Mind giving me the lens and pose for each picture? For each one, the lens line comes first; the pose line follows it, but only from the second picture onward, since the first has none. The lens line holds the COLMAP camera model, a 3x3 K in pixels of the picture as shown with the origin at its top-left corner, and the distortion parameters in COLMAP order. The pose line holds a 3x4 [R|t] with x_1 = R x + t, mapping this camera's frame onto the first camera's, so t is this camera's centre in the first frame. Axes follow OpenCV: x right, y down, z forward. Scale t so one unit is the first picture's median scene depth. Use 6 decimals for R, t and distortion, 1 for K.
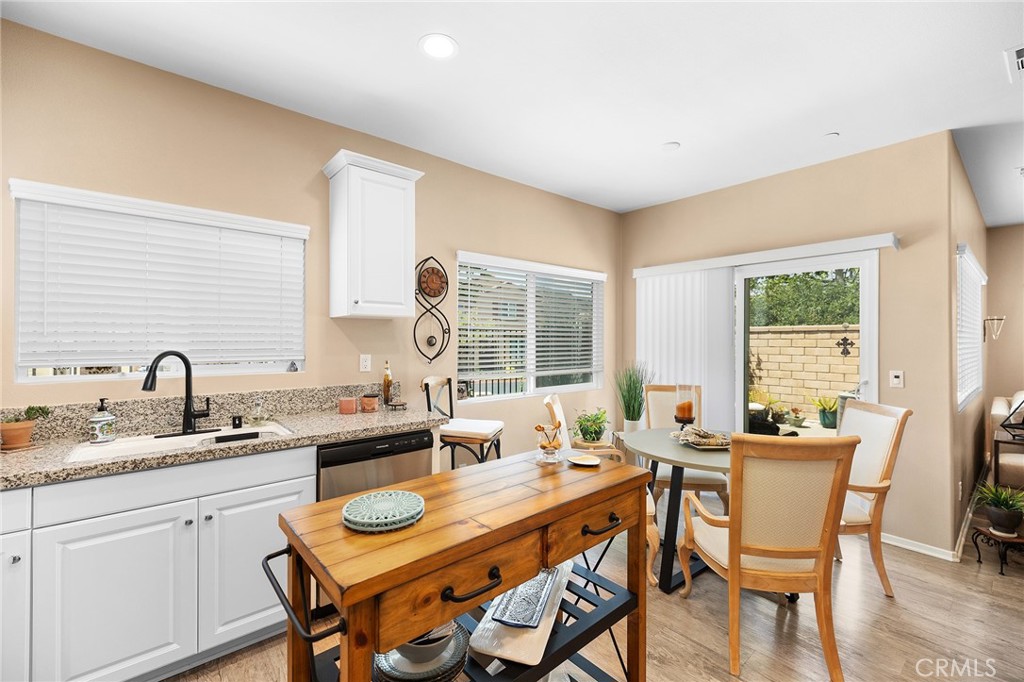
lens RADIAL K [[431.8, 0, 507.6], [0, 431.8, 337.8], [0, 0, 1]] dist [0.003403, -0.000681]
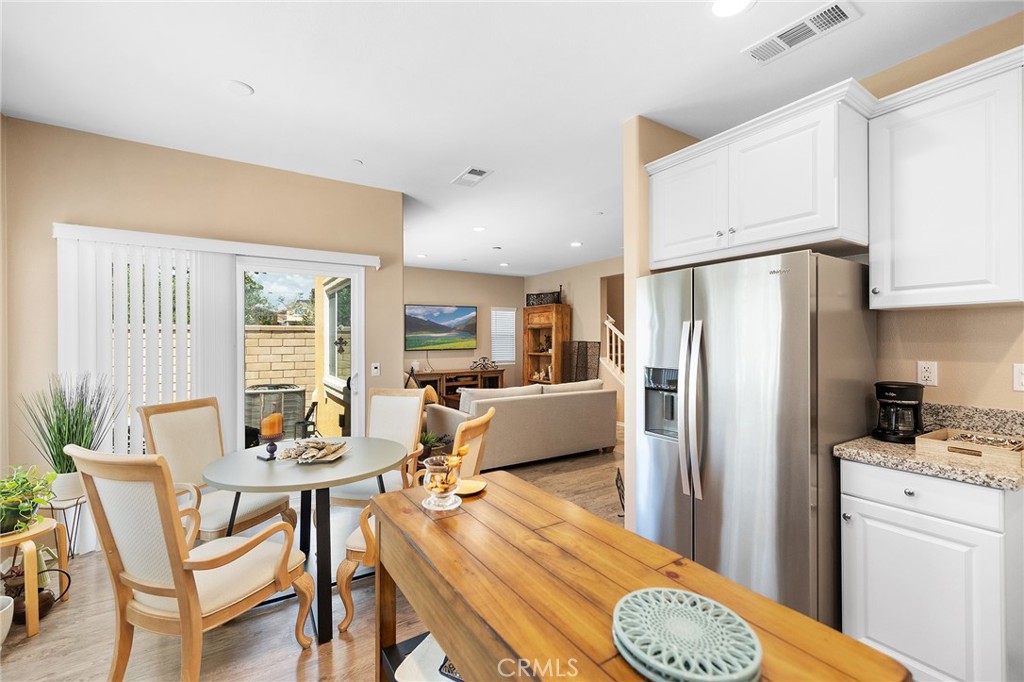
lens RADIAL K [[431.8, 0, 511.1], [0, 431.8, 342.0], [0, 0, 1]] dist [0.003403, -0.000681]
pose [[0.142266, -0.009628, 0.989782, -0.445676], [-0.005380, 0.999930, 0.010500, -0.004874], [-0.989814, -0.006819, 0.142205, 0.564886]]
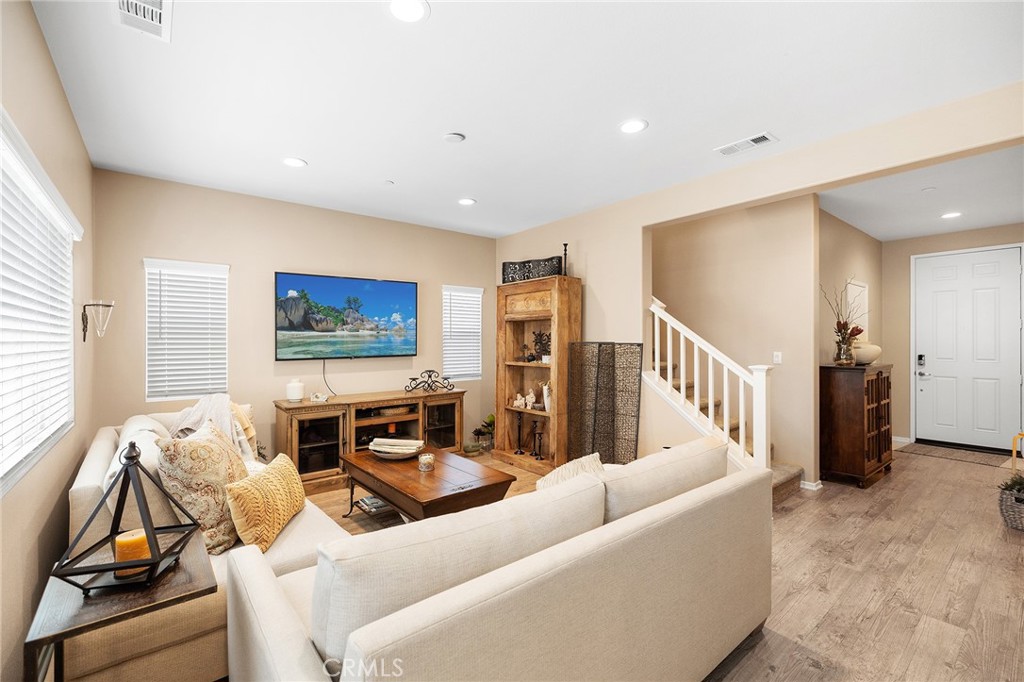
lens RADIAL K [[431.8, 0, 510.6], [0, 431.8, 337.0], [0, 0, 1]] dist [0.003403, -0.000681]
pose [[0.031599, 0.002009, 0.999499, 1.111890], [-0.003428, 0.999992, -0.001902, 0.004476], [-0.999495, -0.003366, 0.031605, 0.861892]]
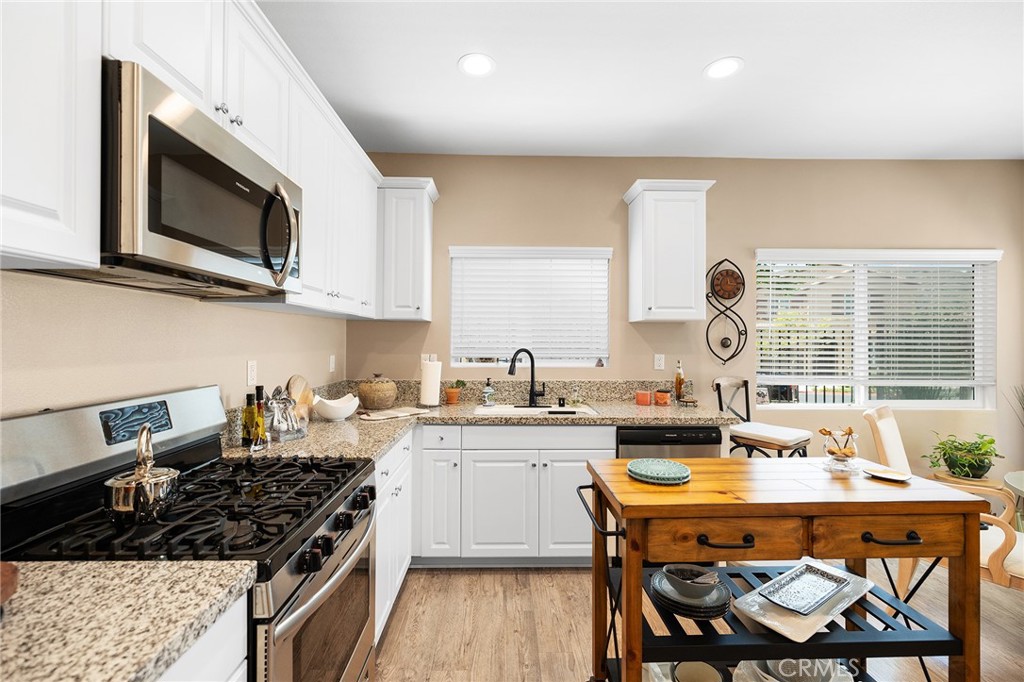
lens RADIAL K [[431.8, 0, 506.8], [0, 431.8, 340.2], [0, 0, 1]] dist [0.003403, -0.000681]
pose [[0.775672, 0.001917, -0.631133, 0.092865], [0.000025, 0.999995, 0.003067, -0.002107], [0.631136, -0.002395, 0.775669, -0.154969]]
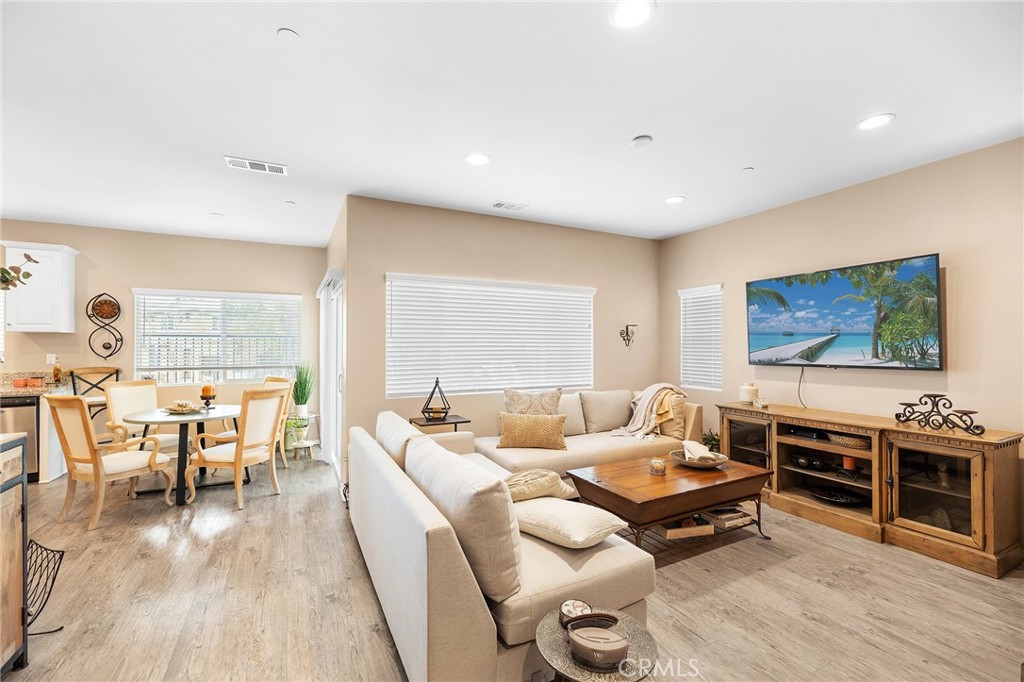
lens RADIAL K [[431.8, 0, 505.9], [0, 431.8, 343.5], [0, 0, 1]] dist [0.003403, -0.000681]
pose [[0.971735, -0.004618, -0.236031, 2.342405], [0.004332, 0.999989, -0.001730, 0.009975], [0.236036, 0.000659, 0.971744, -0.289263]]
